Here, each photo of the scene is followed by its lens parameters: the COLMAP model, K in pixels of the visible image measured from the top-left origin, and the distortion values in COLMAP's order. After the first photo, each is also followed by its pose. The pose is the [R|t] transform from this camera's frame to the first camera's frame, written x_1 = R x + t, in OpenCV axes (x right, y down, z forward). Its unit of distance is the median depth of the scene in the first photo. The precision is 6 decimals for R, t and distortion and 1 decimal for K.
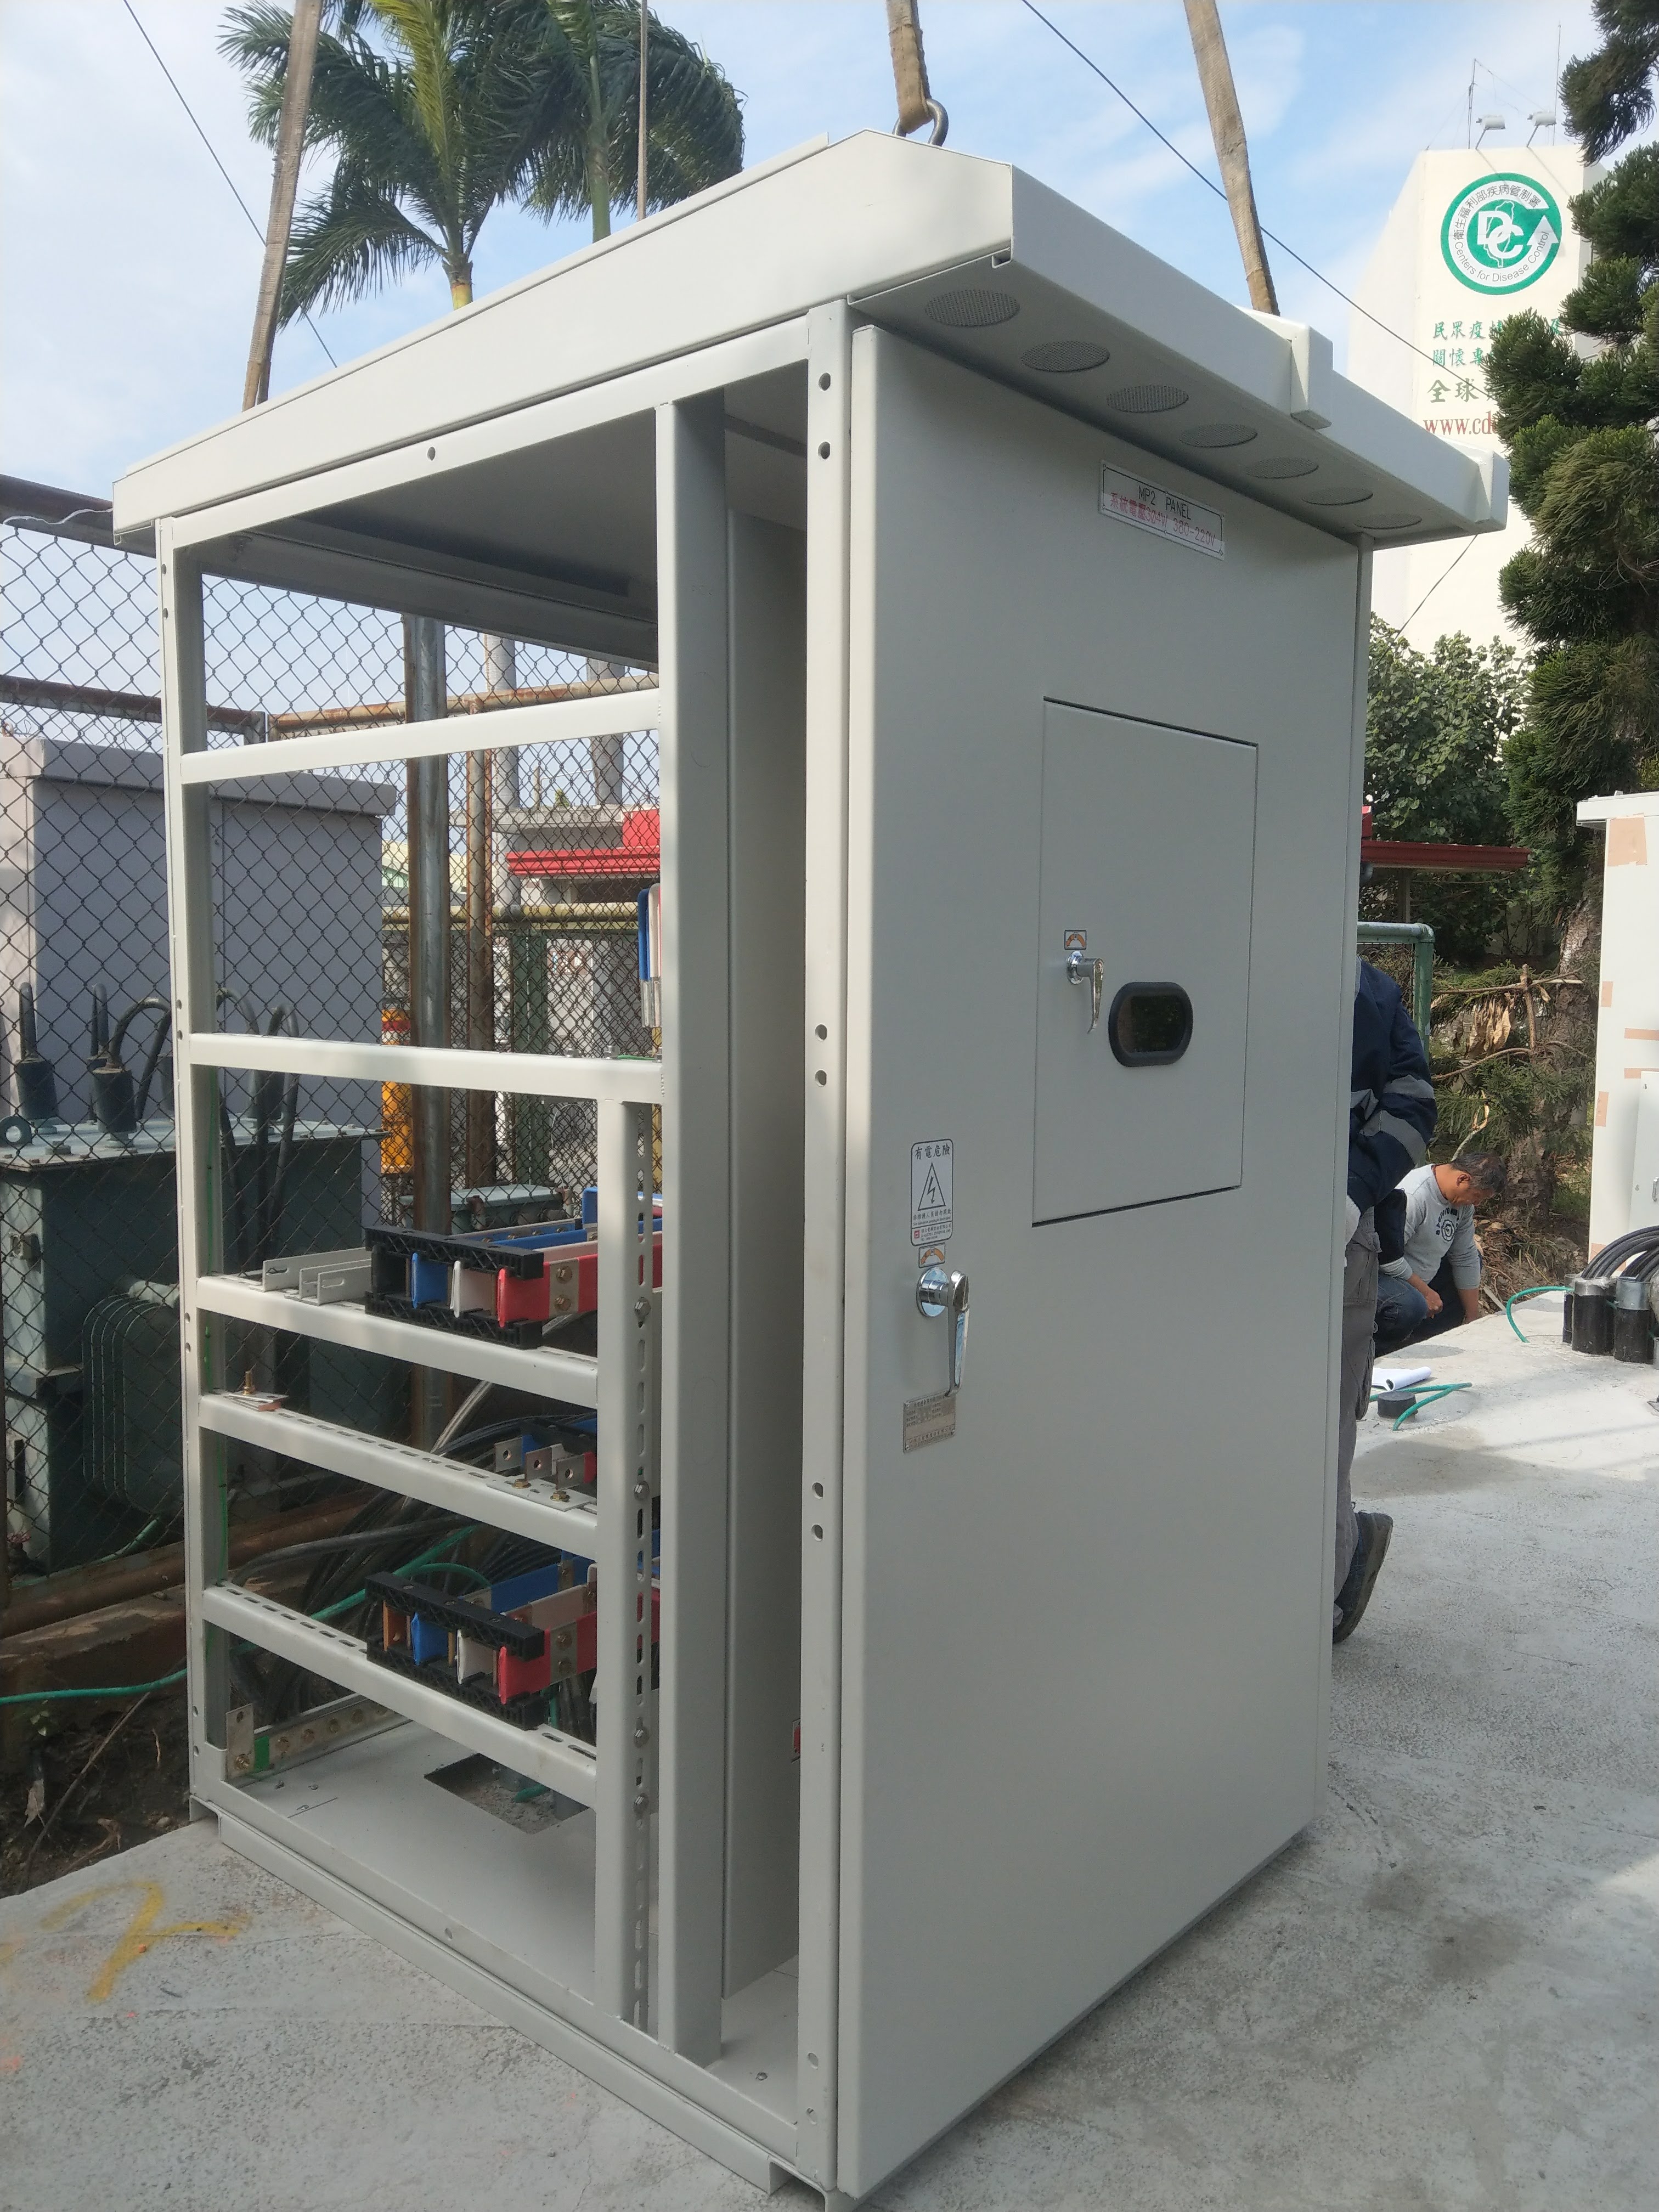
lens RADIAL K [[1706.0, 0, 830.7], [0, 1706.0, 1139.9], [0, 0, 1]] dist [0.035884, -0.034413]
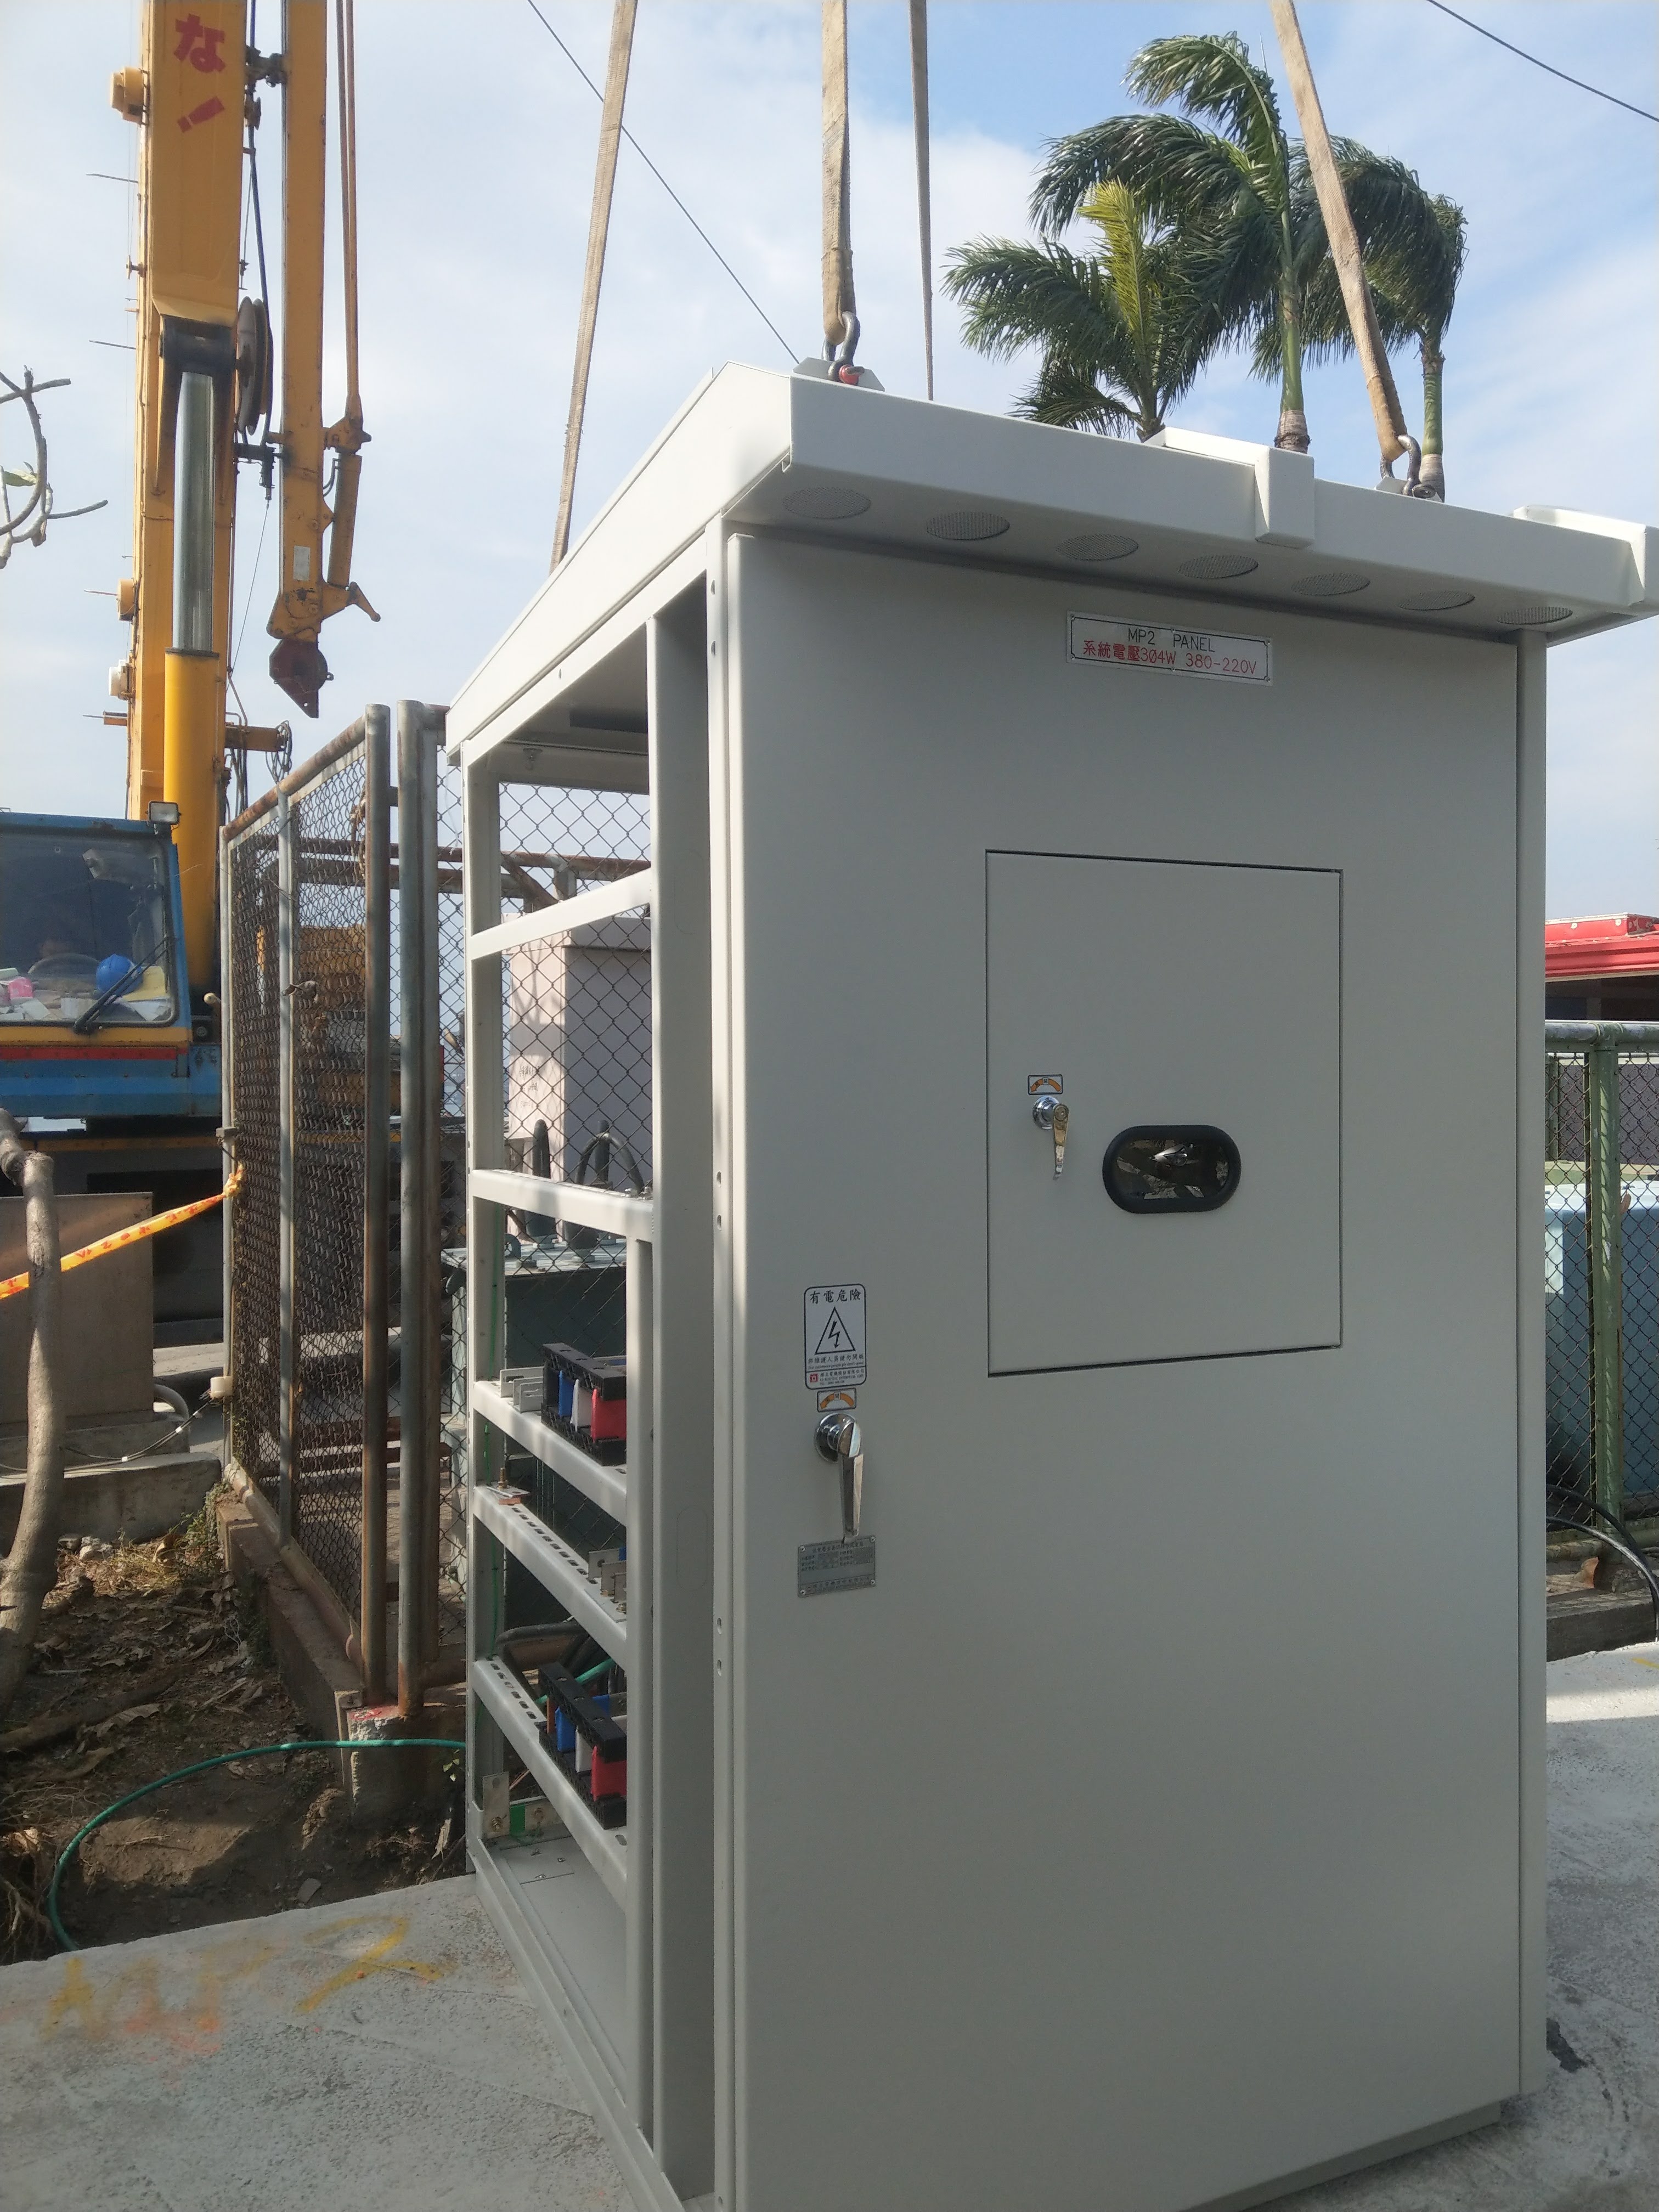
lens RADIAL K [[1706.0, 0, 856.1], [0, 1706.0, 1112.2], [0, 0, 1]] dist [0.035884, -0.034413]
pose [[0.914485, -0.007906, -0.404543, 0.343133], [-0.027197, 0.996347, -0.080953, -0.014576], [0.403705, 0.085032, 0.910929, 0.045607]]
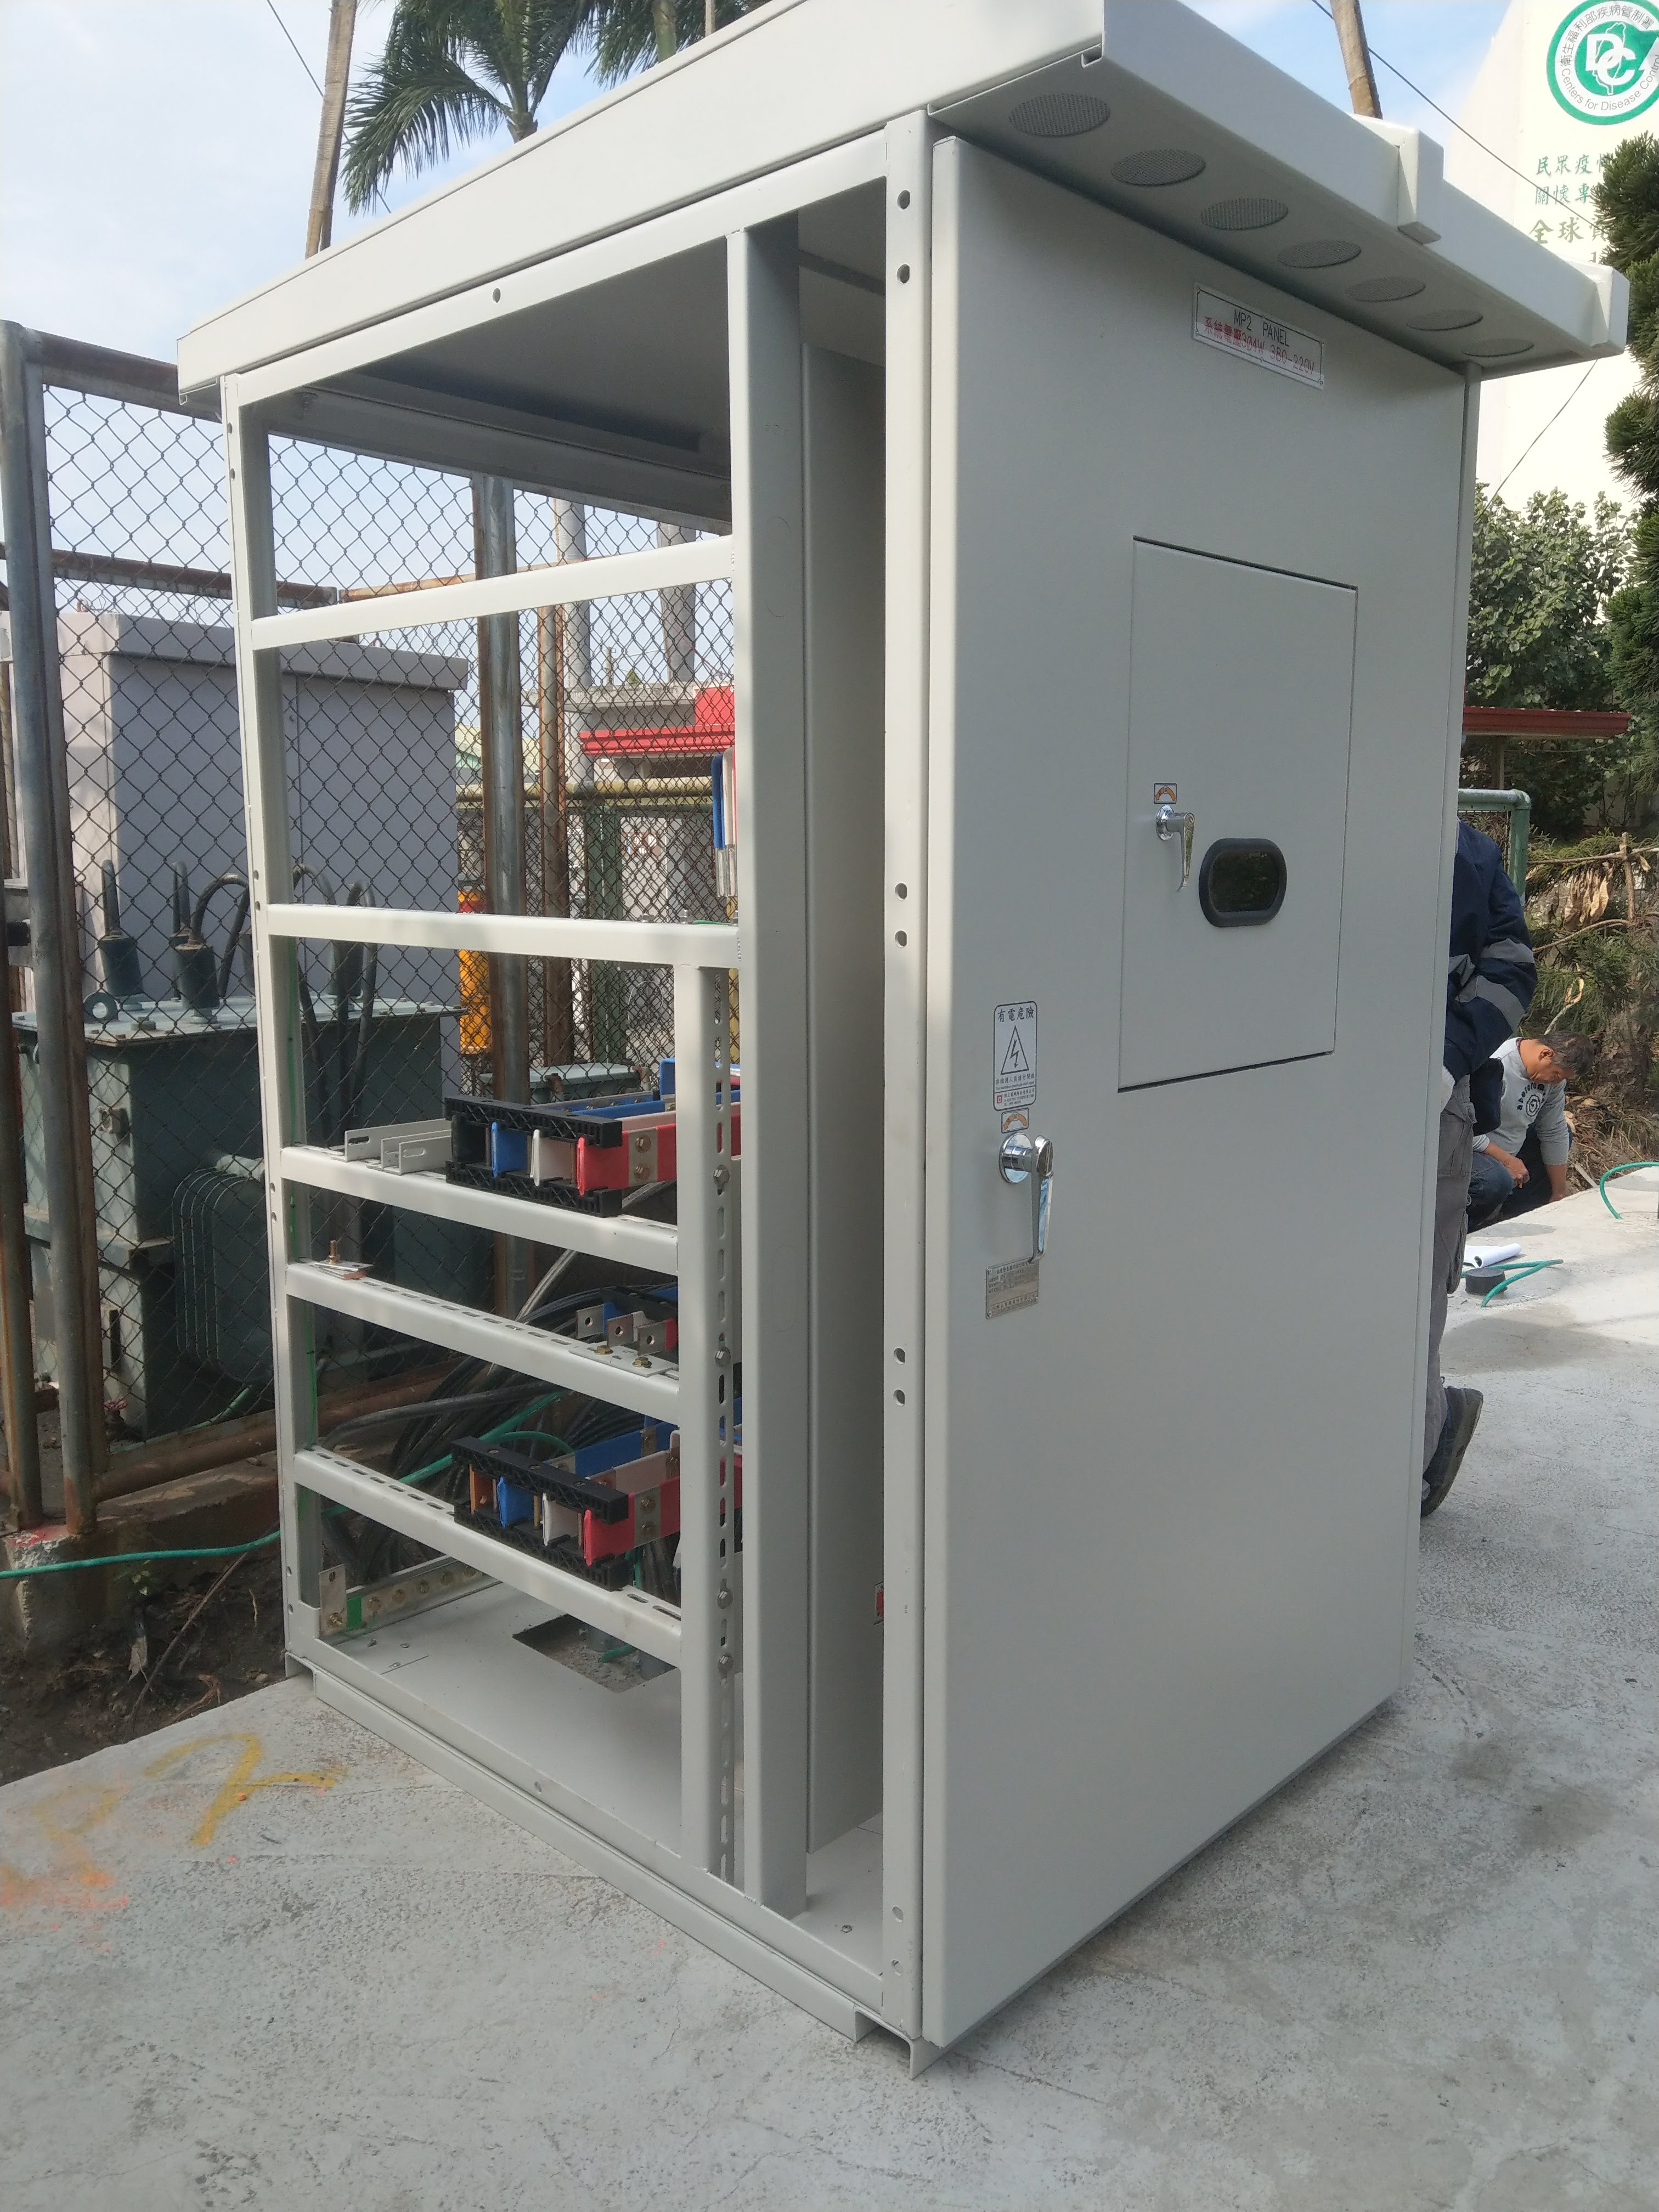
lens RADIAL K [[1706.0, 0, 827.9], [0, 1706.0, 1118.4], [0, 0, 1]] dist [0.035884, -0.034413]
pose [[0.998926, -0.003557, -0.046202, -0.002048], [0.006156, 0.998399, 0.056230, 0.007812], [0.045928, -0.056454, 0.997348, 0.012198]]
